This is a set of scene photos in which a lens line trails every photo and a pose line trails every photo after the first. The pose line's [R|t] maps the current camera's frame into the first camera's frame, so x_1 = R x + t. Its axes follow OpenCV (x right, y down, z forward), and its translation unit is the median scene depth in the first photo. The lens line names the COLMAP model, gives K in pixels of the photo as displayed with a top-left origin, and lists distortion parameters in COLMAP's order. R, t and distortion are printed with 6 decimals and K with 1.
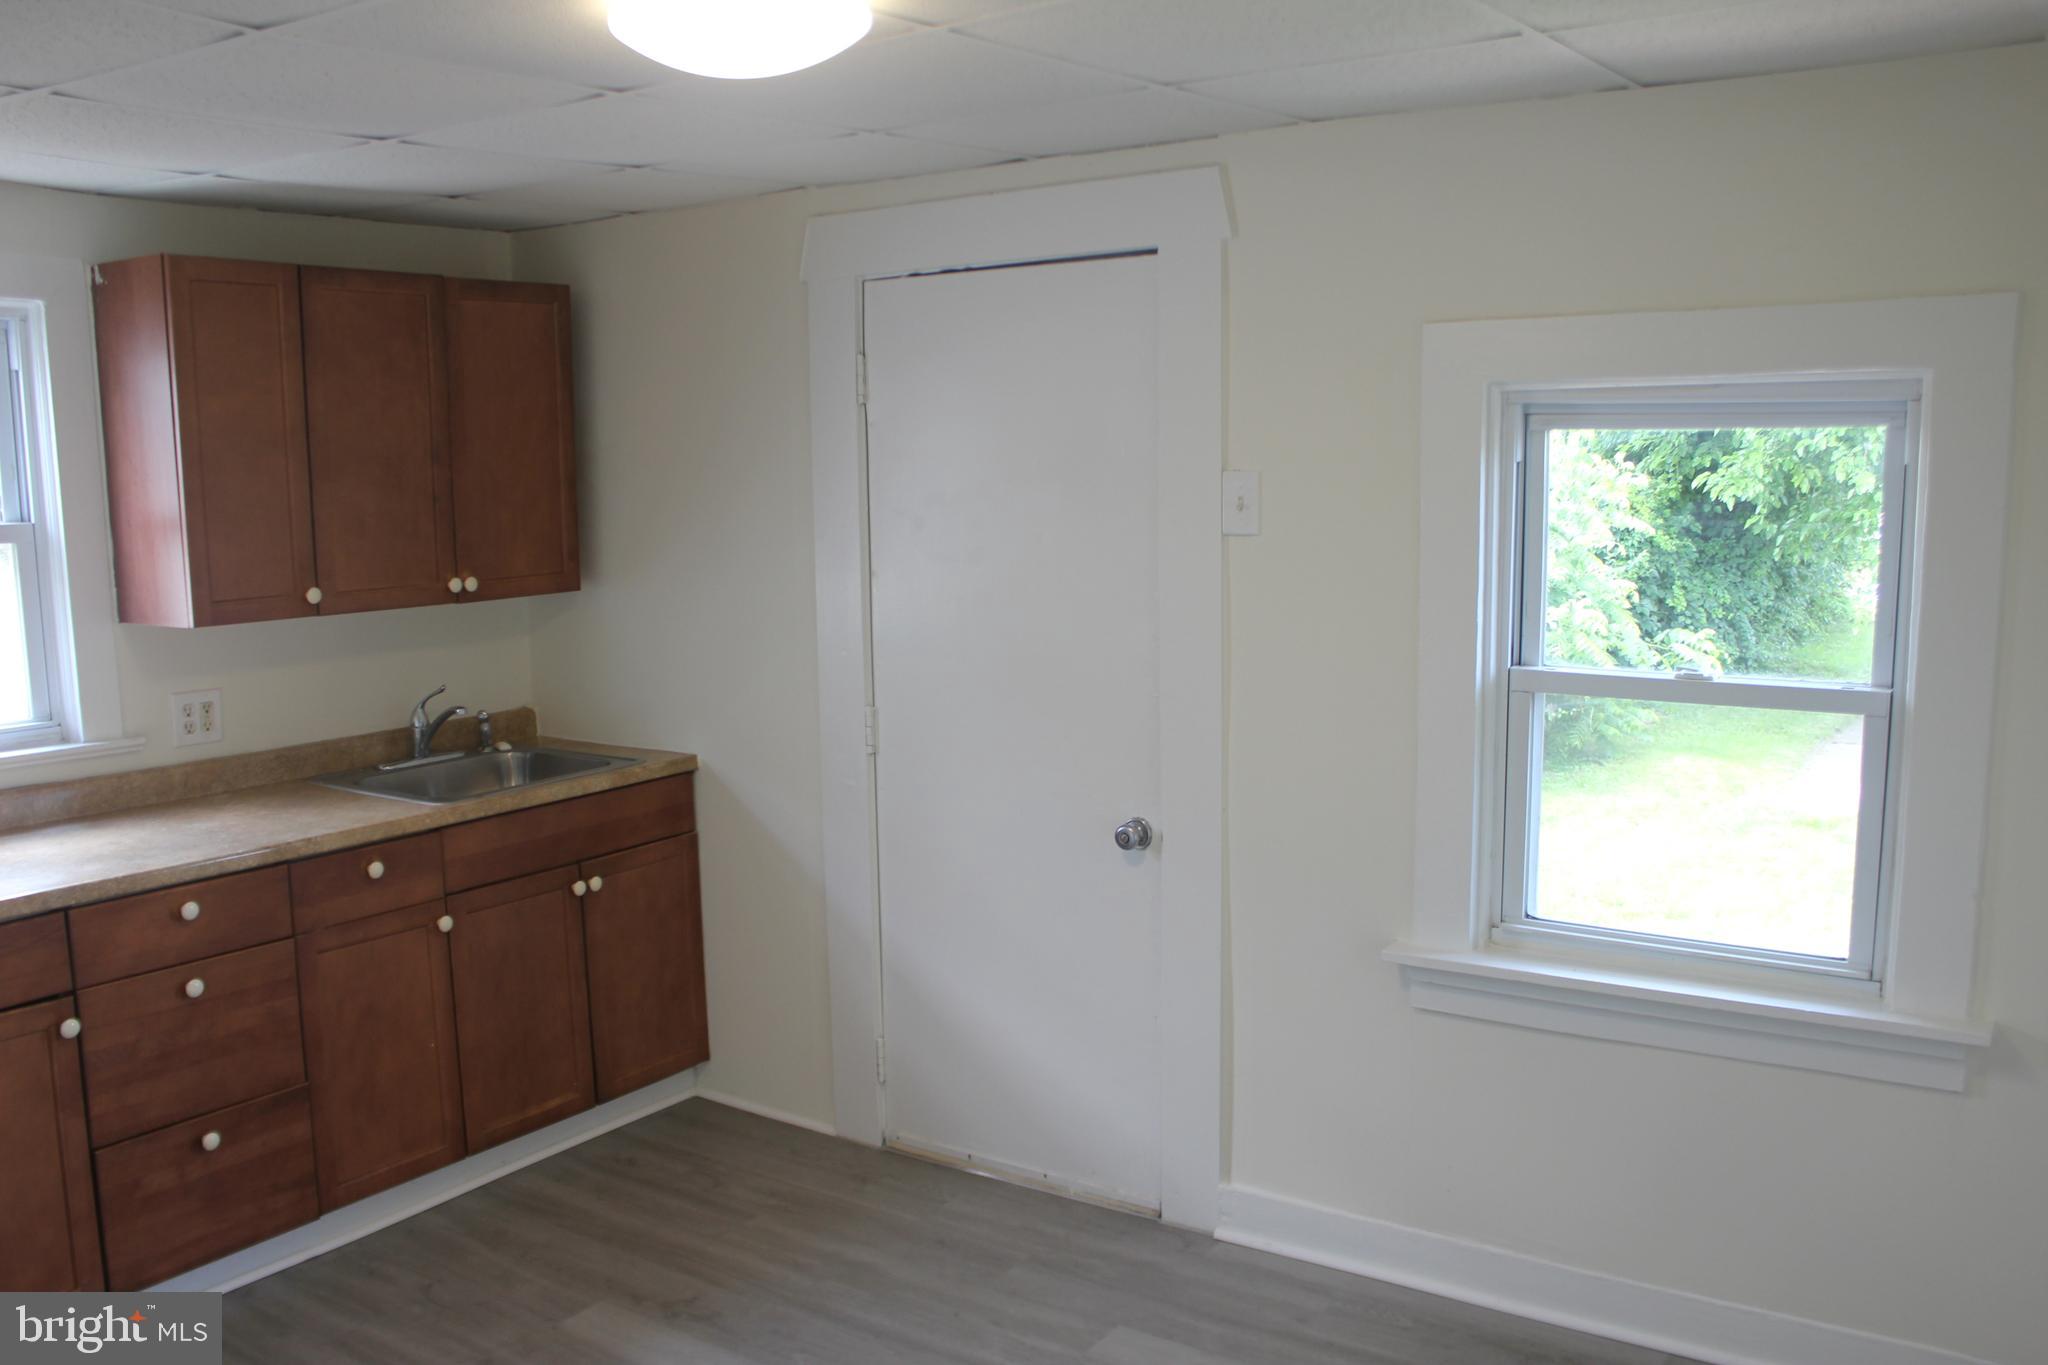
lens RADIAL K [[1700.6, 0, 1031.8], [0, 1700.6, 716.8], [0, 0, 1]] dist [-0.158752, 0.137067]
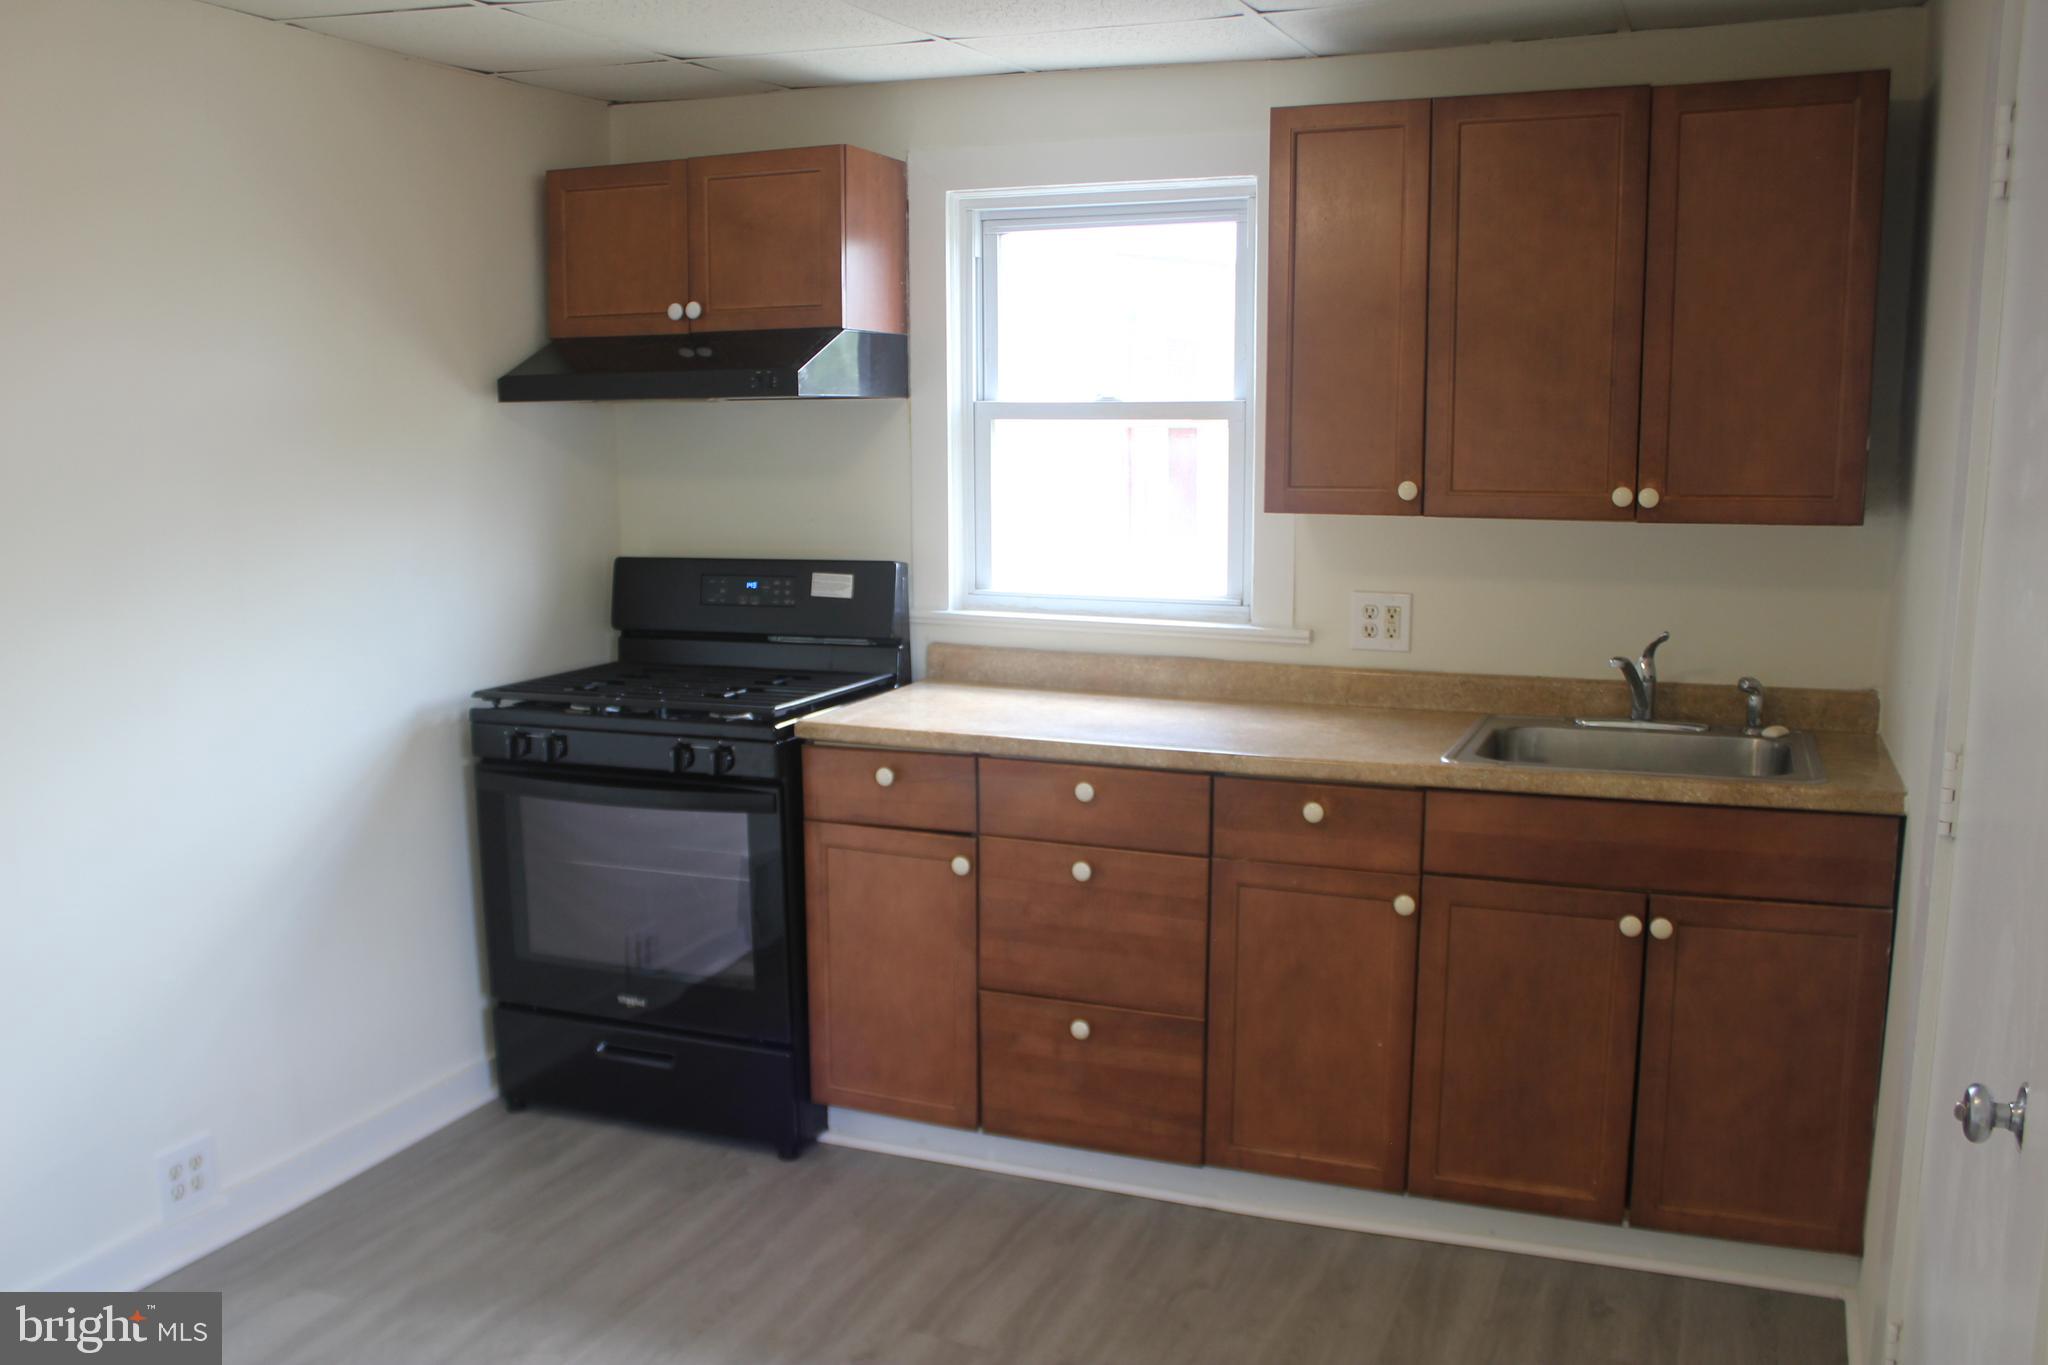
lens RADIAL K [[1731.9, 0, 1019.7], [0, 1731.9, 740.9], [0, 0, 1]] dist [-0.165099, 0.140861]
pose [[0.205806, 0.178773, -0.962125, 0.394656], [-0.142827, 0.978131, 0.151196, -0.052270], [0.968114, 0.106300, 0.226839, 0.626723]]
